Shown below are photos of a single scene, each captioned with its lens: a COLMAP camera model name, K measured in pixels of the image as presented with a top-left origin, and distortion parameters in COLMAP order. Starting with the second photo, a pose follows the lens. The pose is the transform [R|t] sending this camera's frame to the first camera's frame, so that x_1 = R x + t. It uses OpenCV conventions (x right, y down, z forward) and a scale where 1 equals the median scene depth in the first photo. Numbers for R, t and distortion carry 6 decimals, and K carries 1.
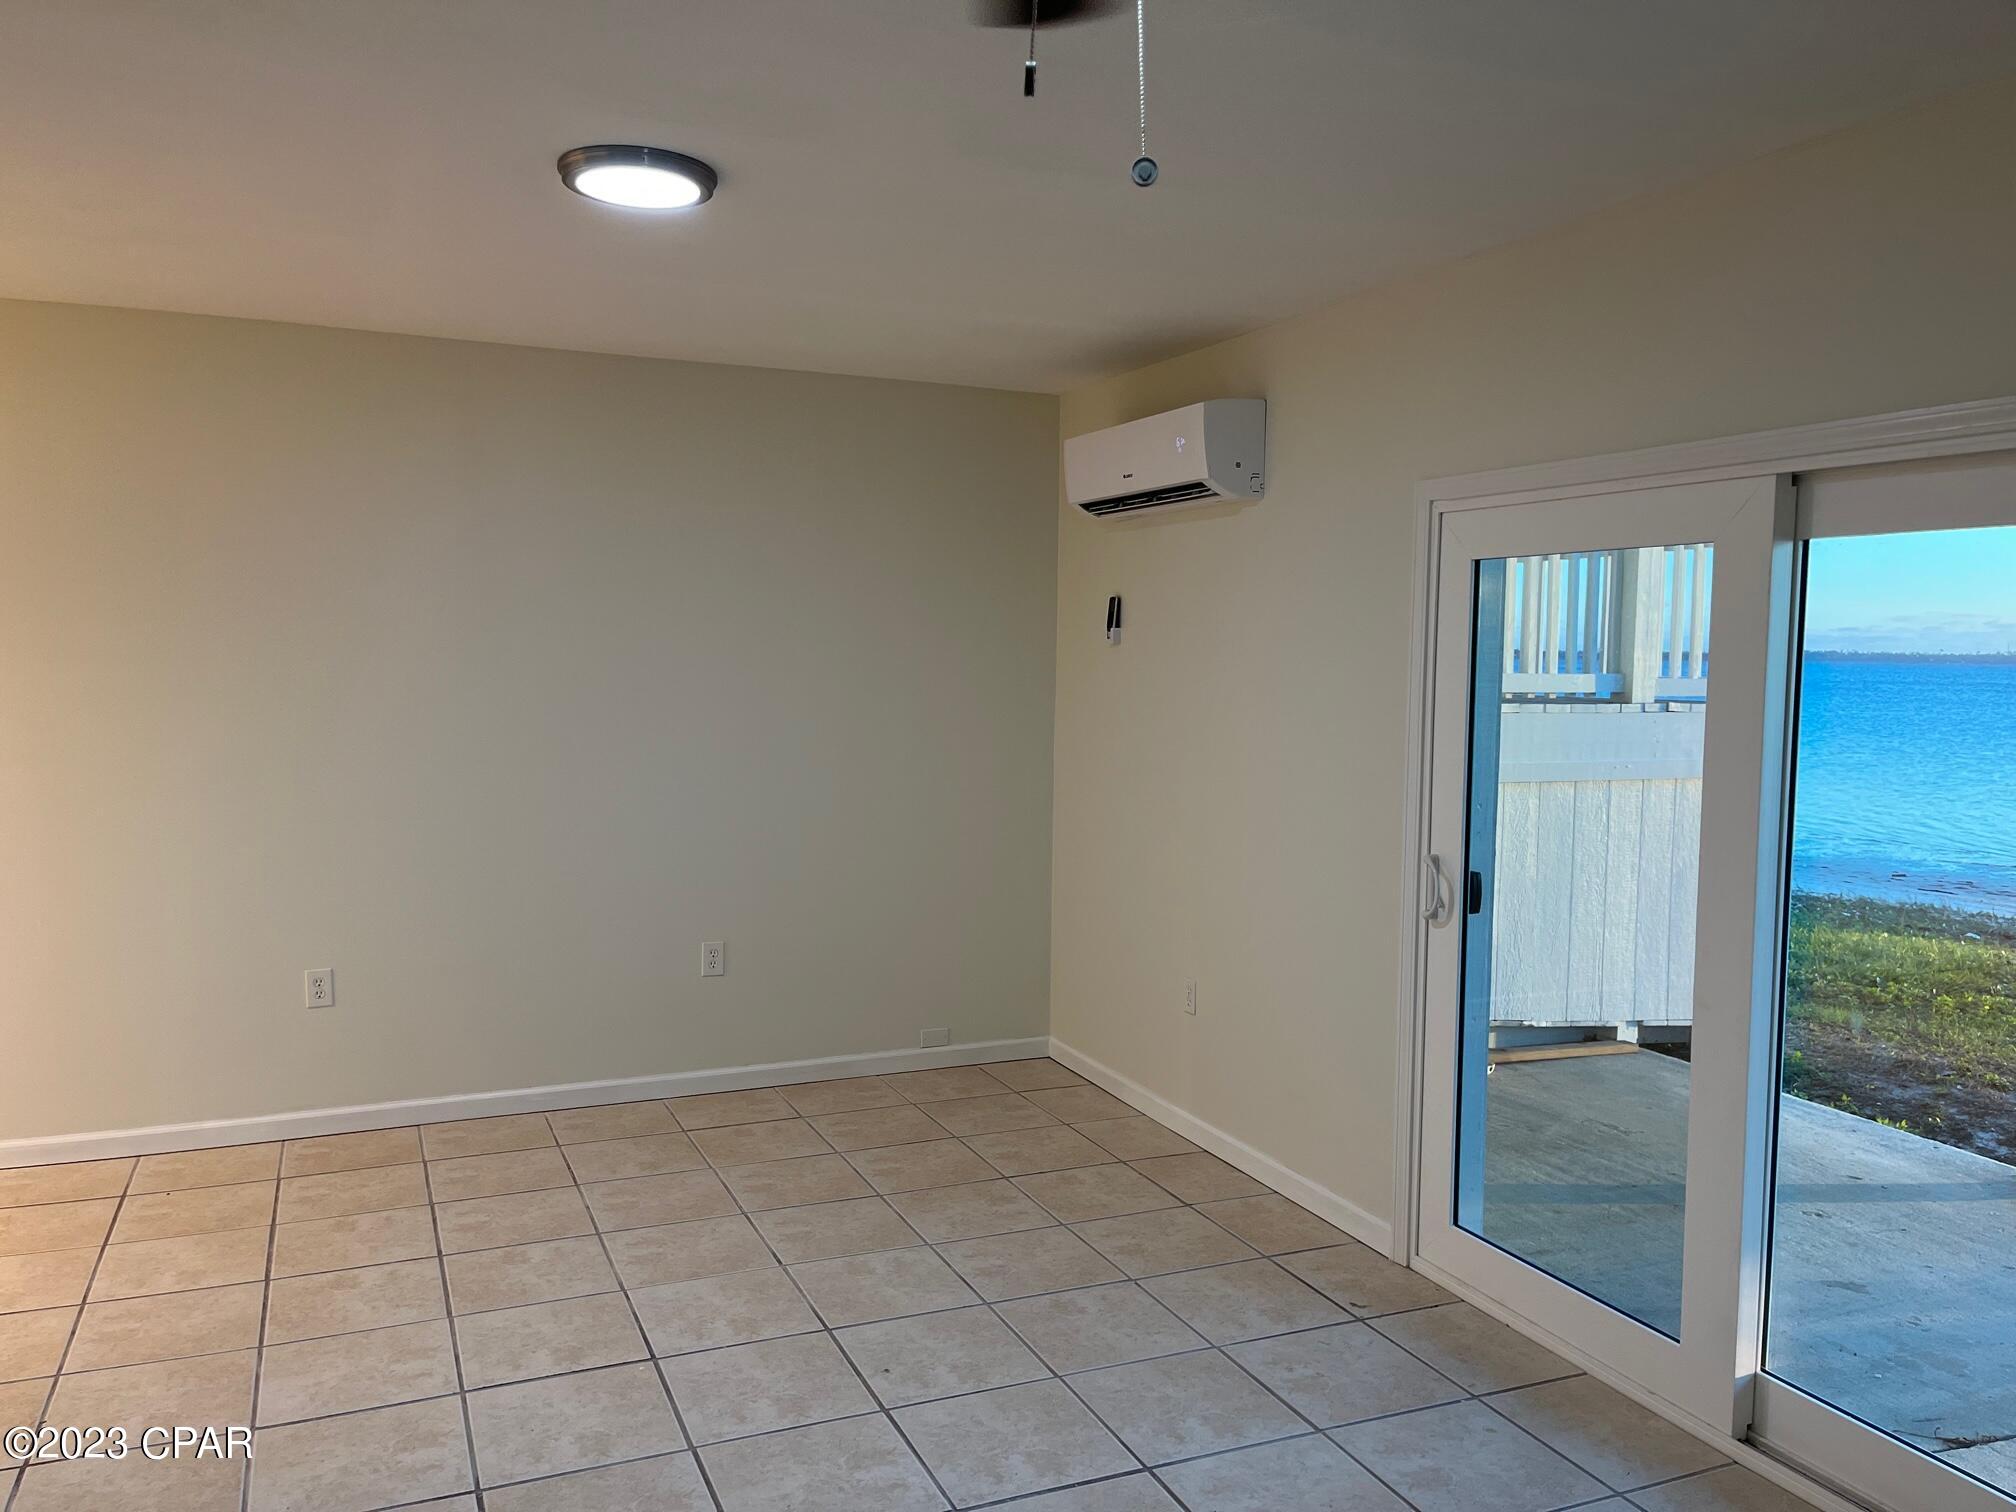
lens RADIAL K [[1556.0, 0, 998.5], [0, 1556.0, 744.4], [0, 0, 1]] dist [0.051011, -0.059633]
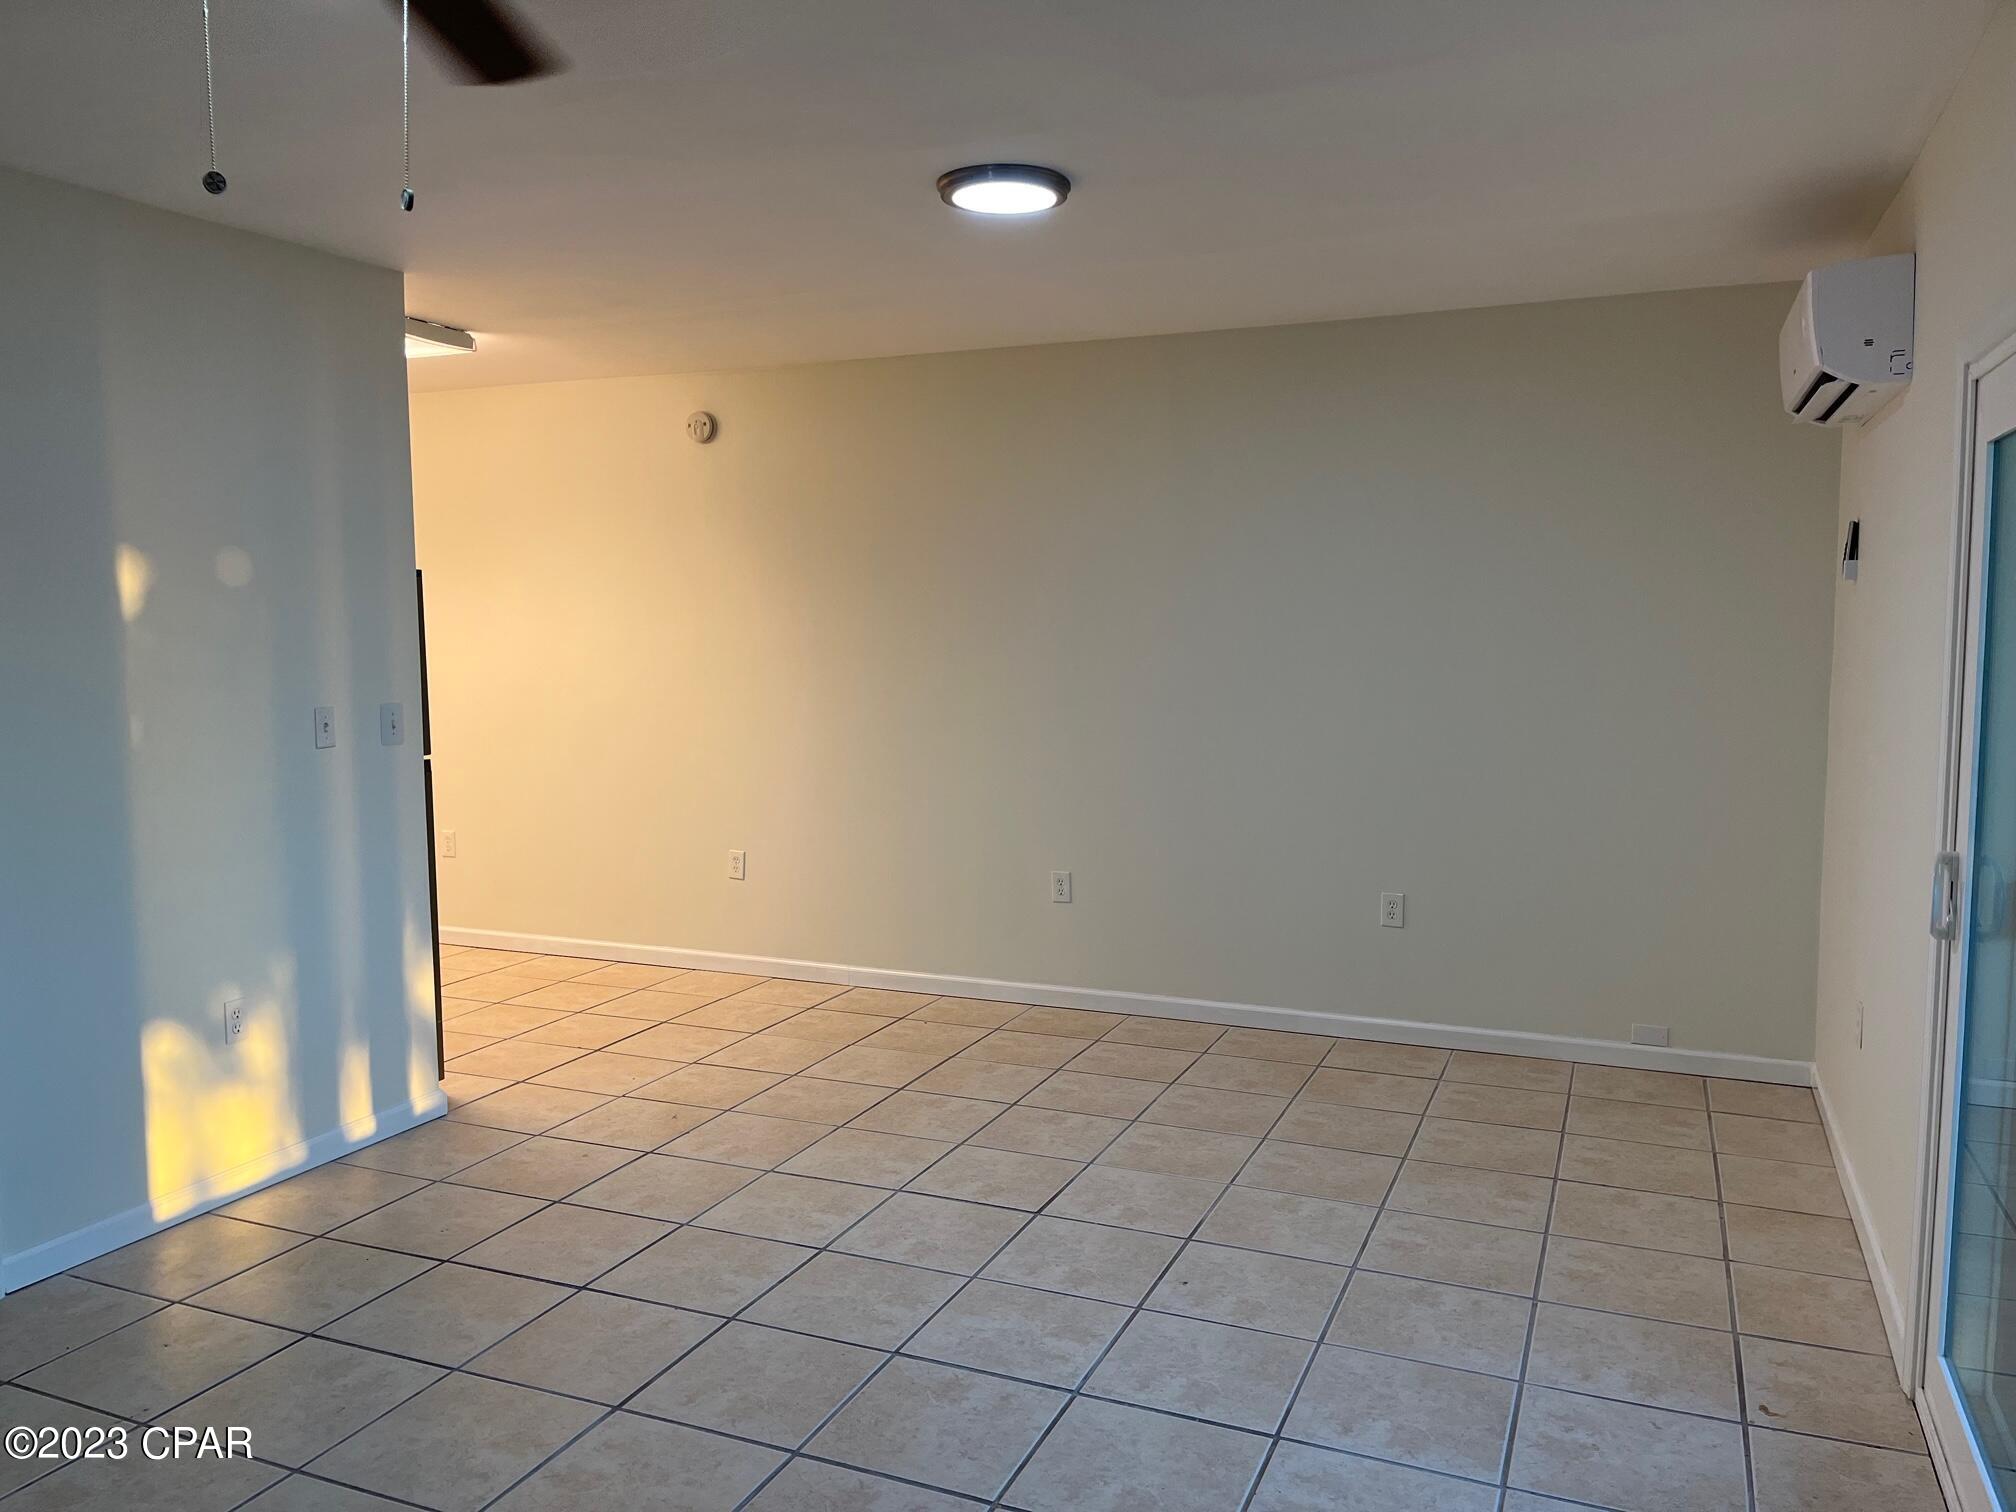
lens RADIAL K [[1556.0, 0, 998.5], [0, 1556.0, 744.4], [0, 0, 1]] dist [0.051011, -0.059633]
pose [[0.677013, 0.043789, -0.734667, 0.456350], [-0.034482, 0.999019, 0.027770, 0.014113], [0.735163, 0.006532, 0.677859, 0.156312]]
